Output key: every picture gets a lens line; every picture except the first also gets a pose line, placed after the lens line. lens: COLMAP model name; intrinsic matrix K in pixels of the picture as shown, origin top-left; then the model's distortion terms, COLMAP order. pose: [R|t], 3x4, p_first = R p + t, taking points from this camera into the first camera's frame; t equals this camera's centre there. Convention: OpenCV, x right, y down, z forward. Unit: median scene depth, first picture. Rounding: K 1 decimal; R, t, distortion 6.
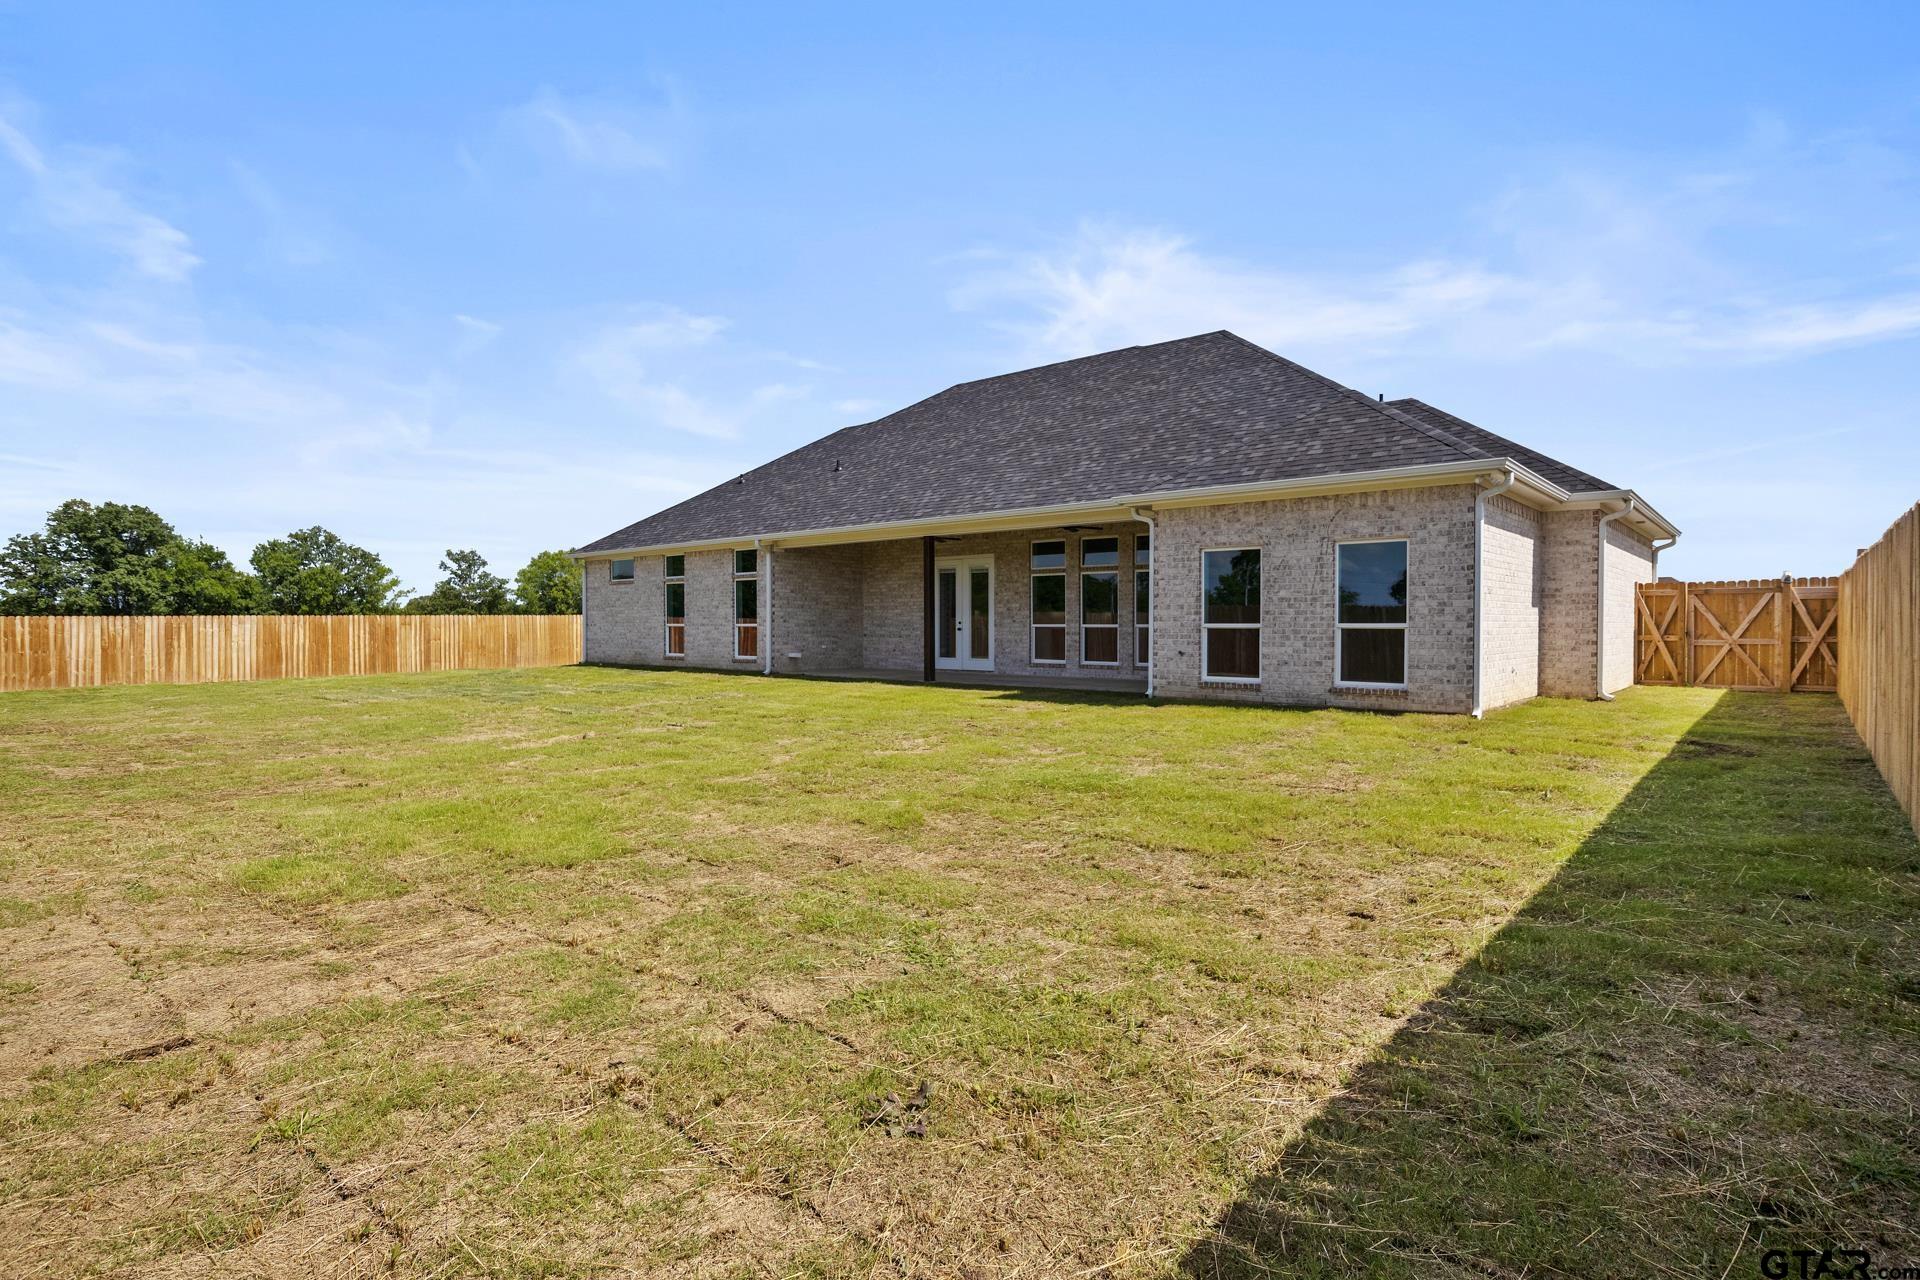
lens RADIAL K [[986.2, 0, 967.9], [0, 986.2, 634.6], [0, 0, 1]] dist [0.000105, 0.000160]
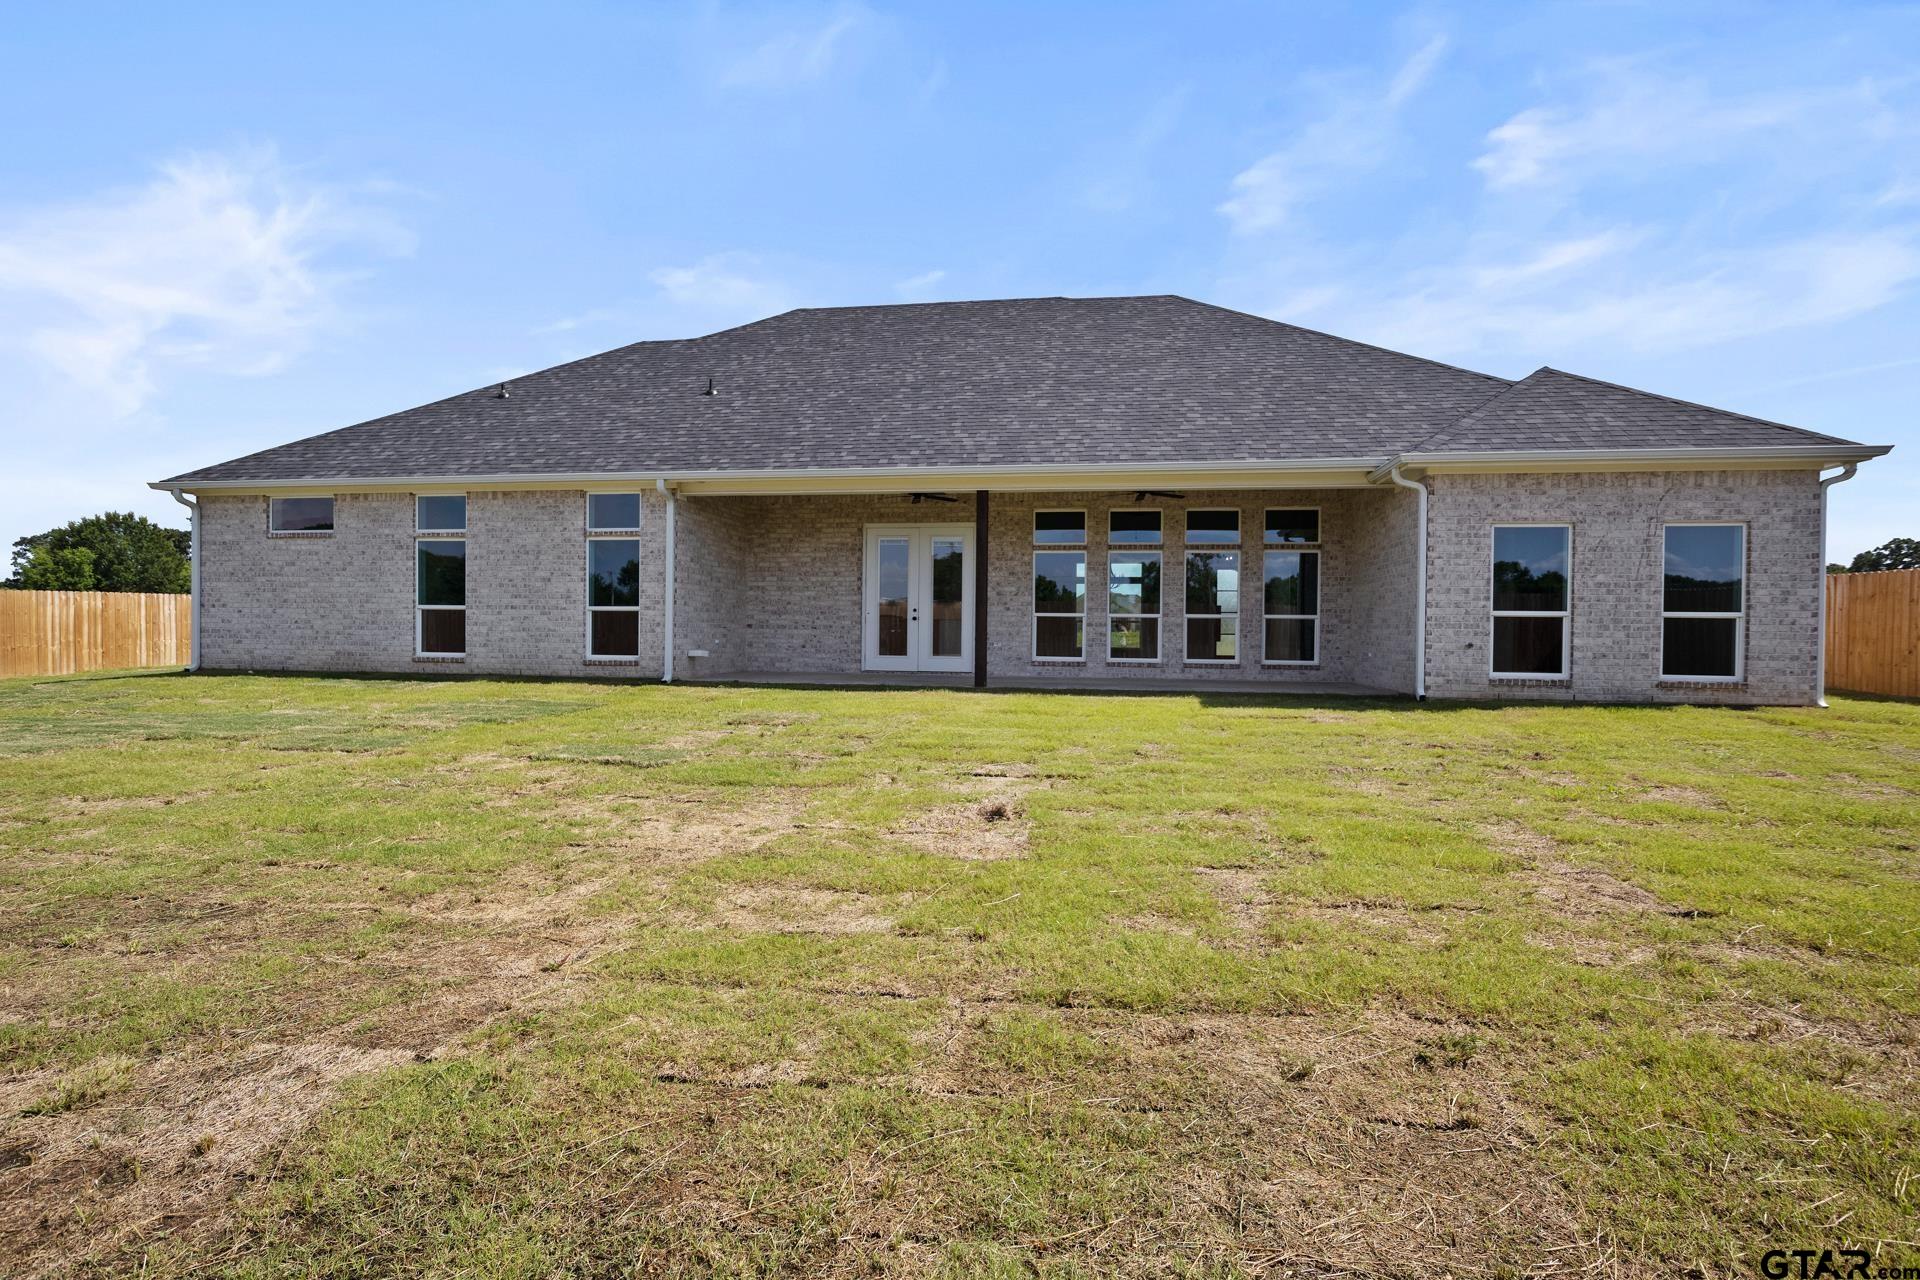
lens RADIAL K [[986.2, 0, 957.7], [0, 986.2, 646.5], [0, 0, 1]] dist [0.000105, 0.000160]
pose [[0.850003, -0.003262, 0.526768, -0.596721], [-0.003940, 0.999913, 0.012550, 0.010441], [-0.526763, -0.012743, 0.849917, 0.505136]]
